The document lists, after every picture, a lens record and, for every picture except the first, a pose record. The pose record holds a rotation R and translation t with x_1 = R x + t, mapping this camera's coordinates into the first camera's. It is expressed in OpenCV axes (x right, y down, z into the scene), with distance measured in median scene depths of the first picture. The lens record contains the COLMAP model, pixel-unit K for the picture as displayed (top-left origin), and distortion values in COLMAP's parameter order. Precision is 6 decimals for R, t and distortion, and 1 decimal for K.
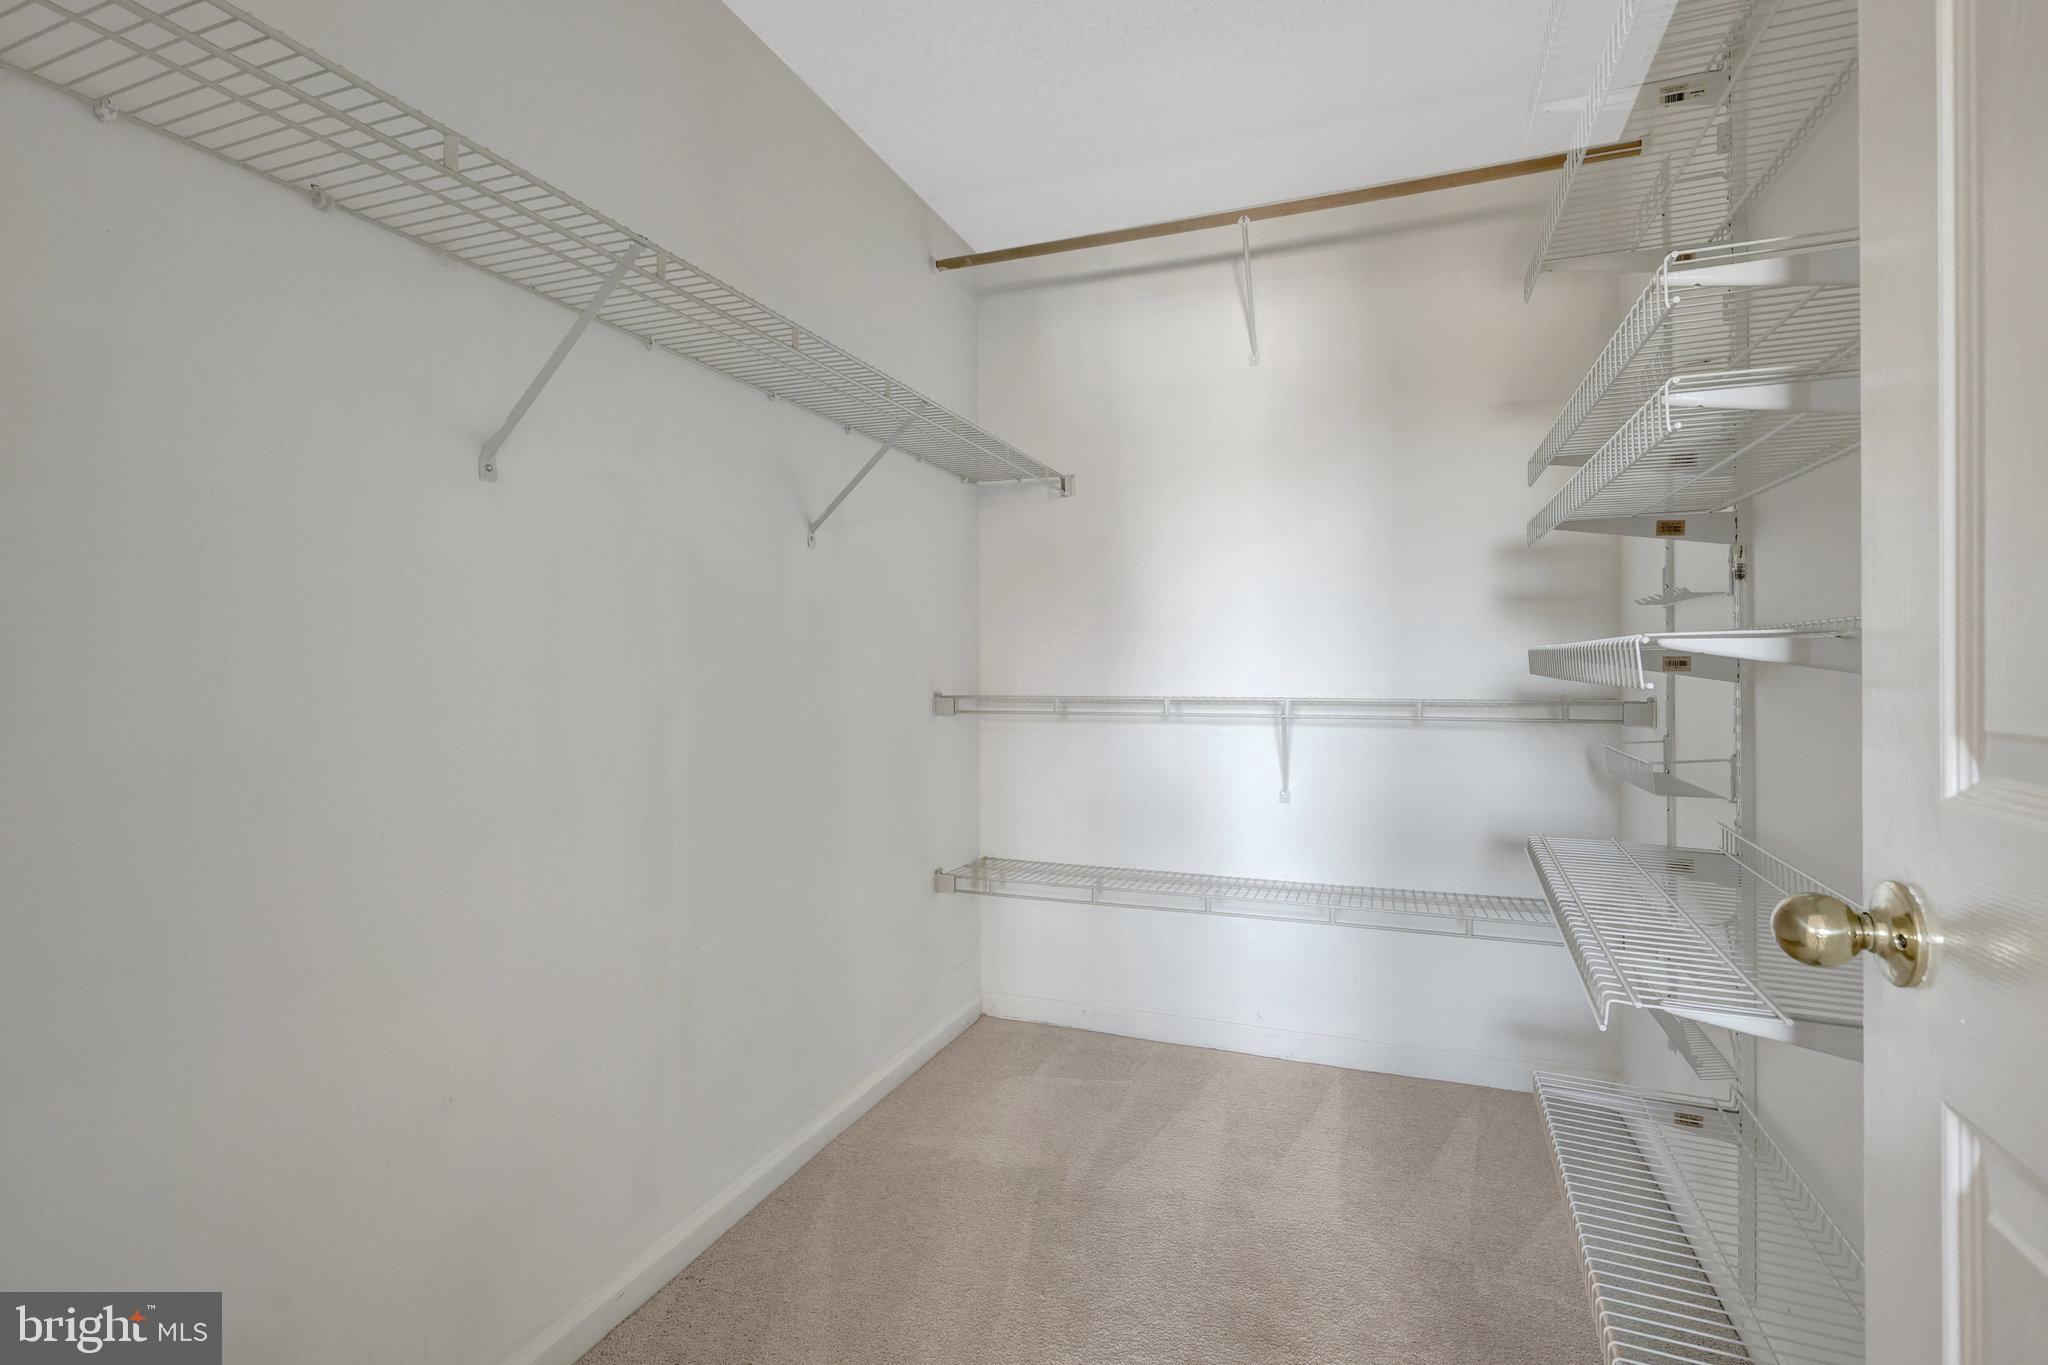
lens RADIAL K [[936.7, 0, 1024.0], [0, 936.7, 682.5], [0, 0, 1]] dist [-0.001517, -0.000215]
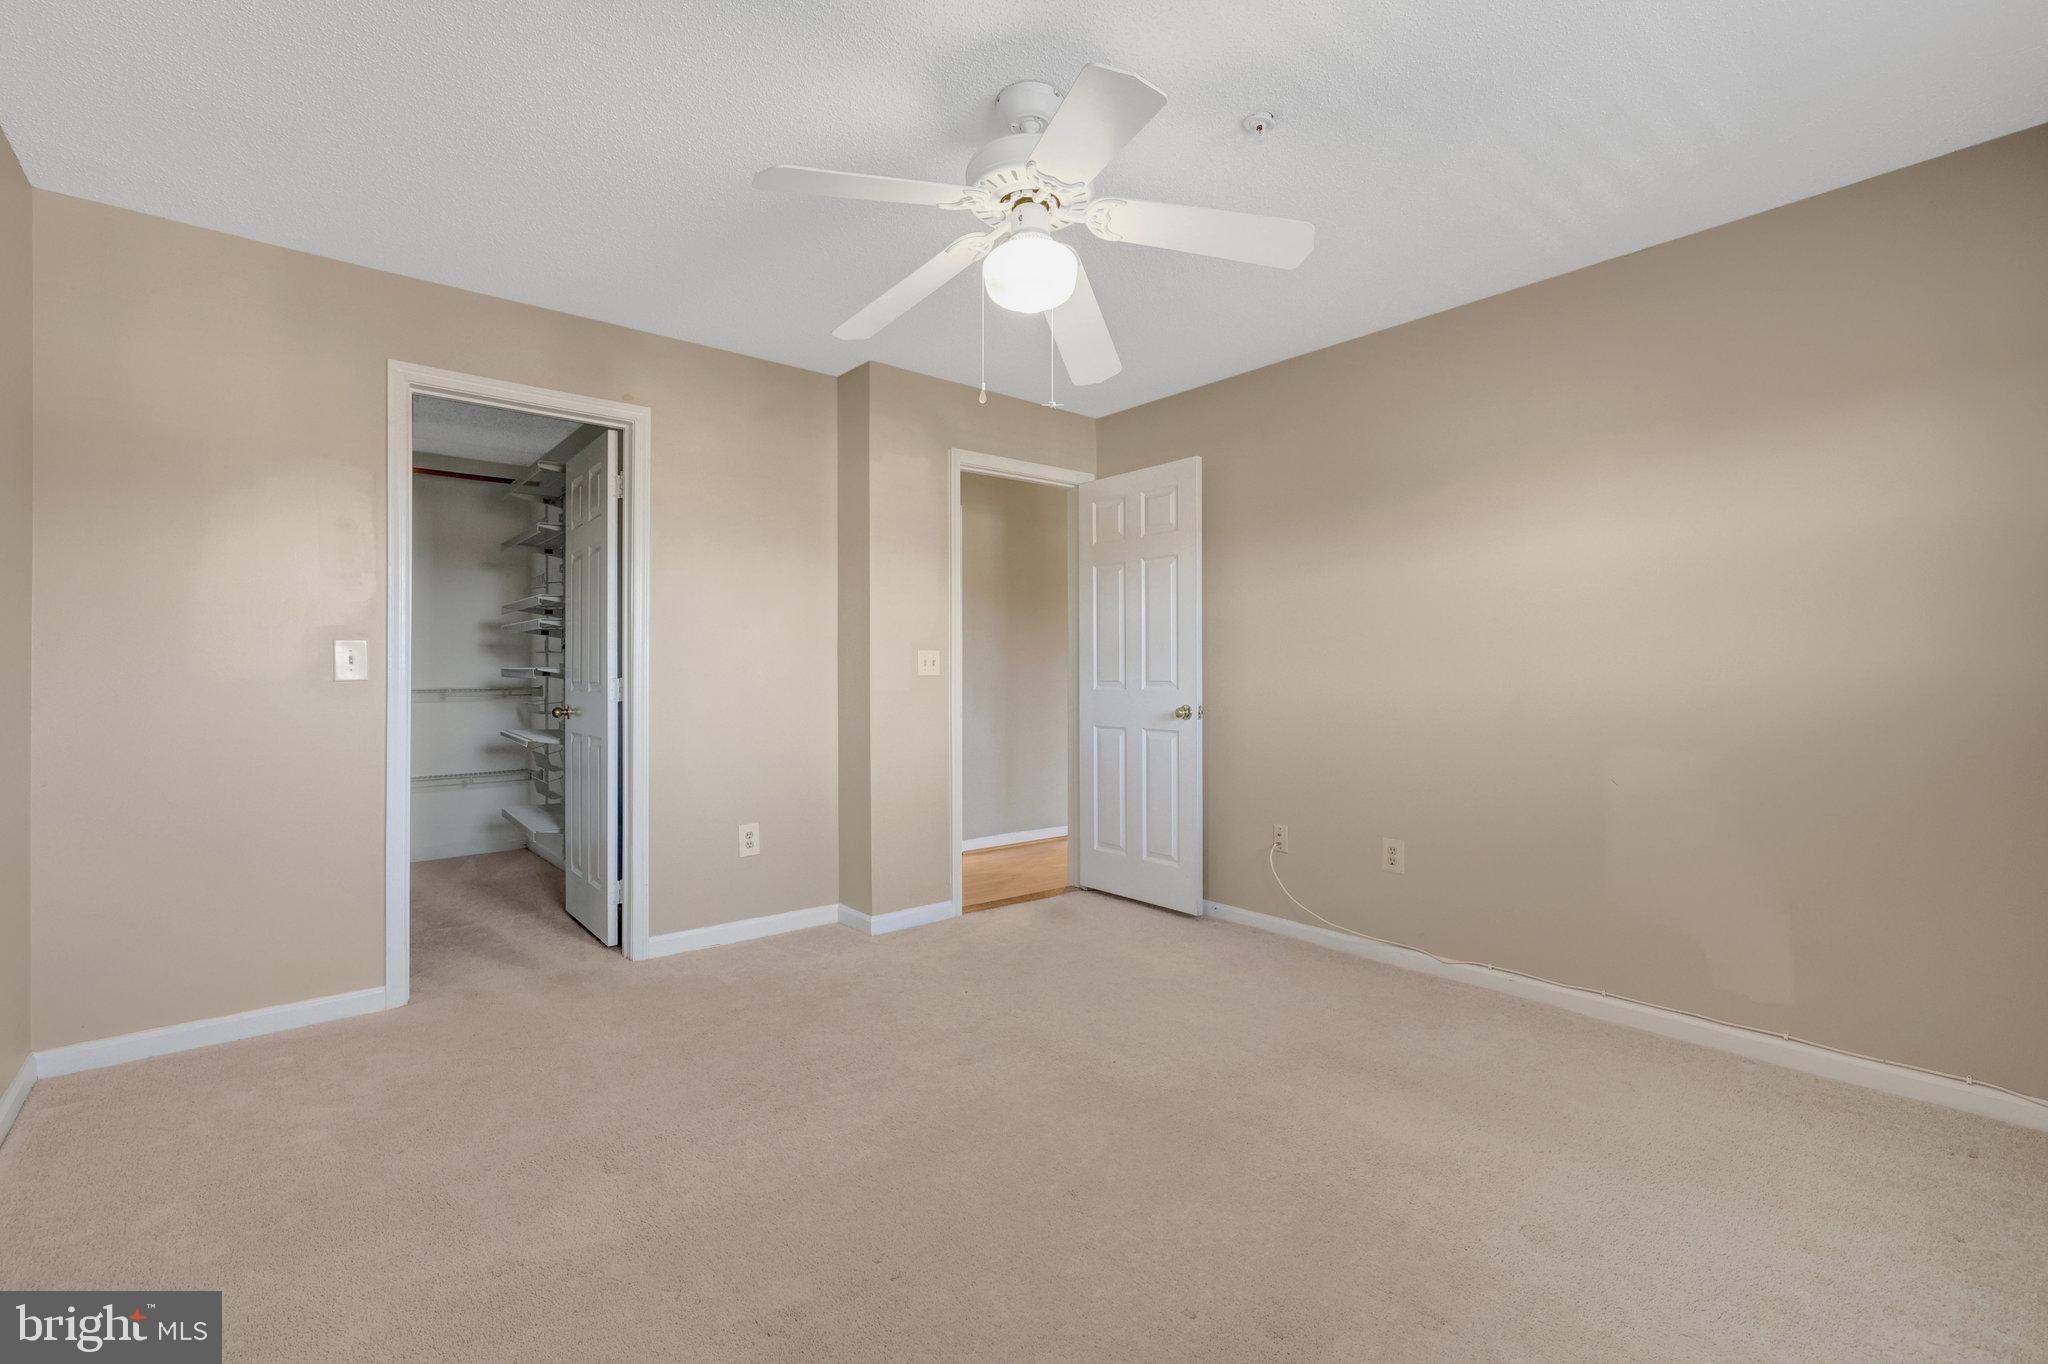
lens RADIAL K [[921.3, 0, 1017.0], [0, 921.3, 671.5], [0, 0, 1]] dist [-0.001594, -0.000281]
pose [[0.490797, 0.016142, 0.871124, -1.010836], [0.001283, 0.999814, -0.019249, 0.027013], [-0.871273, 0.010565, 0.490685, -1.560218]]
